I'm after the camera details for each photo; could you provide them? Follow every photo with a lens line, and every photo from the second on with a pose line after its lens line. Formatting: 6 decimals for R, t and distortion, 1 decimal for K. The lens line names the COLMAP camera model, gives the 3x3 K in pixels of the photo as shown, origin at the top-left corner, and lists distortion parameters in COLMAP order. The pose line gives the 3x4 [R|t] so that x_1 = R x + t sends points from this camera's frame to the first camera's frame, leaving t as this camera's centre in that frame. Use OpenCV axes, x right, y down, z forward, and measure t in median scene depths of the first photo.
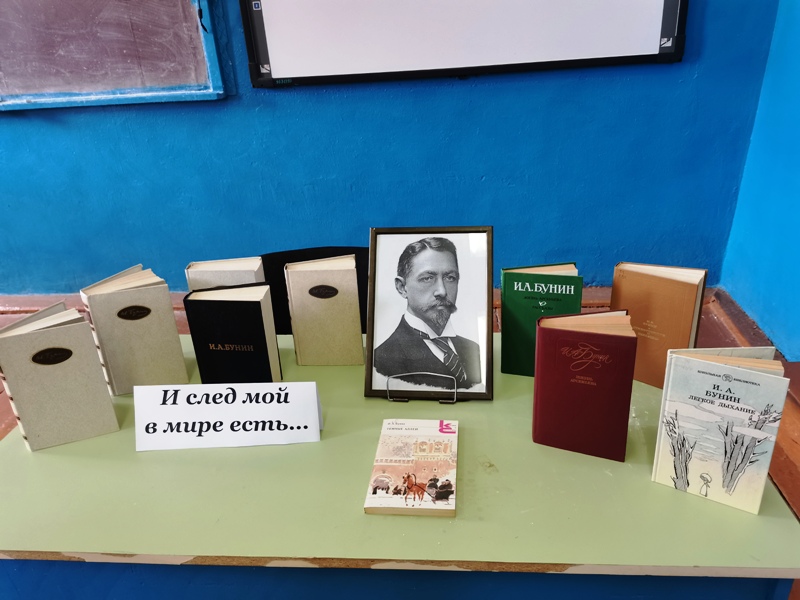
lens RADIAL K [[603.4, 0, 400.0], [0, 603.4, 300.0], [0, 0, 1]] dist [0.109648, -0.133338]
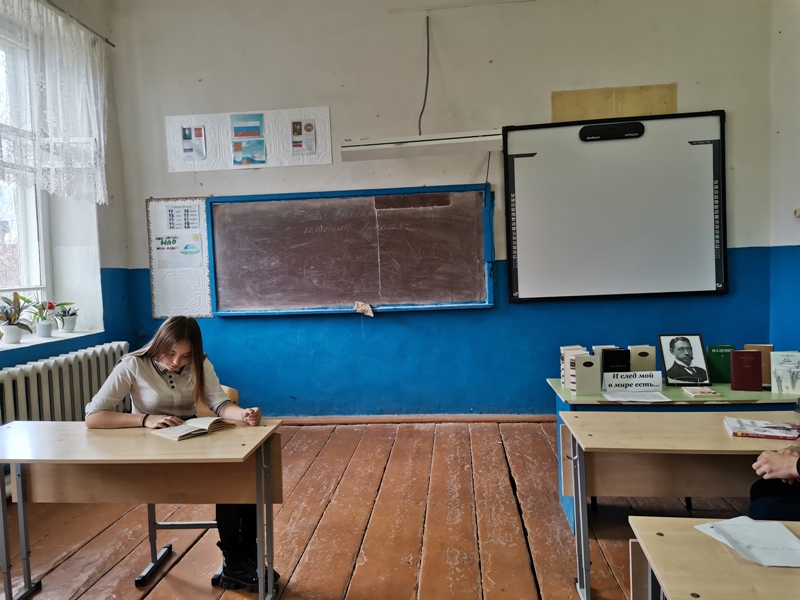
lens RADIAL K [[603.4, 0, 400.0], [0, 603.4, 300.0], [0, 0, 1]] dist [0.109648, -0.133338]
pose [[0.999790, 0.018271, -0.009306, -1.343677], [-0.020422, 0.927944, -0.372160, 0.912701], [0.001836, 0.372272, 0.928122, -1.969093]]
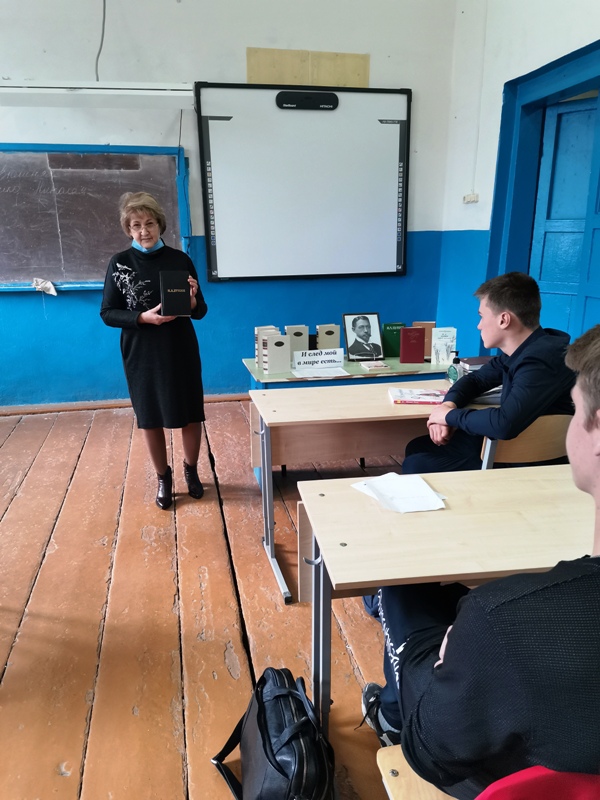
lens RADIAL K [[603.4, 0, 303.0], [0, 603.4, 405.9], [0, 0, 1]] dist [0.109648, -0.133338]
pose [[0.953792, -0.034369, 0.298497, -1.260666], [0.086886, 0.982544, -0.164495, 0.901217], [-0.287633, 0.182829, 0.940128, -1.945206]]
